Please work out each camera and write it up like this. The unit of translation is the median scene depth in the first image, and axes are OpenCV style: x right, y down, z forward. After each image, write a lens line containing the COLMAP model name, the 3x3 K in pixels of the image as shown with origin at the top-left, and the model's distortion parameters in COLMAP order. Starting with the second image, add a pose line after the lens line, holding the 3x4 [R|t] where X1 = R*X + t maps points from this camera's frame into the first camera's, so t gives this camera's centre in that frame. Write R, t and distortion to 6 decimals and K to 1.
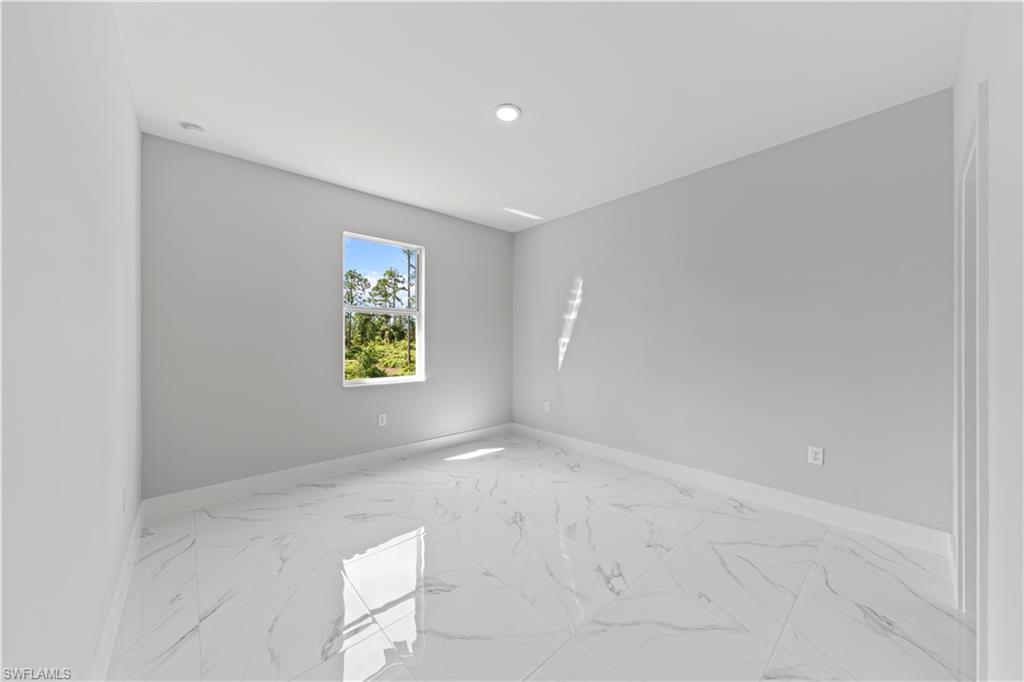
lens RADIAL K [[358.1, 0, 511.6], [0, 358.1, 340.9], [0, 0, 1]] dist [0.005455, -0.000793]
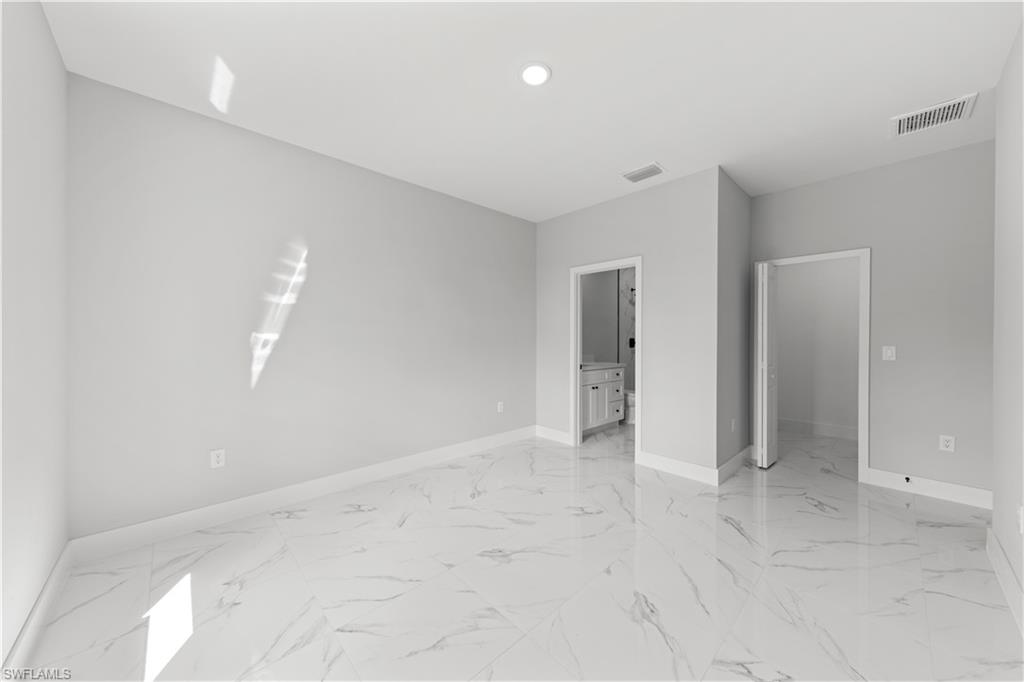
lens RADIAL K [[358.1, 0, 514.3], [0, 358.1, 344.1], [0, 0, 1]] dist [0.005455, -0.000793]
pose [[-0.026344, -0.019342, 0.999466, -0.490302], [0.002587, 0.999808, 0.019417, -0.000199], [-0.999650, 0.003097, -0.026288, 0.604585]]
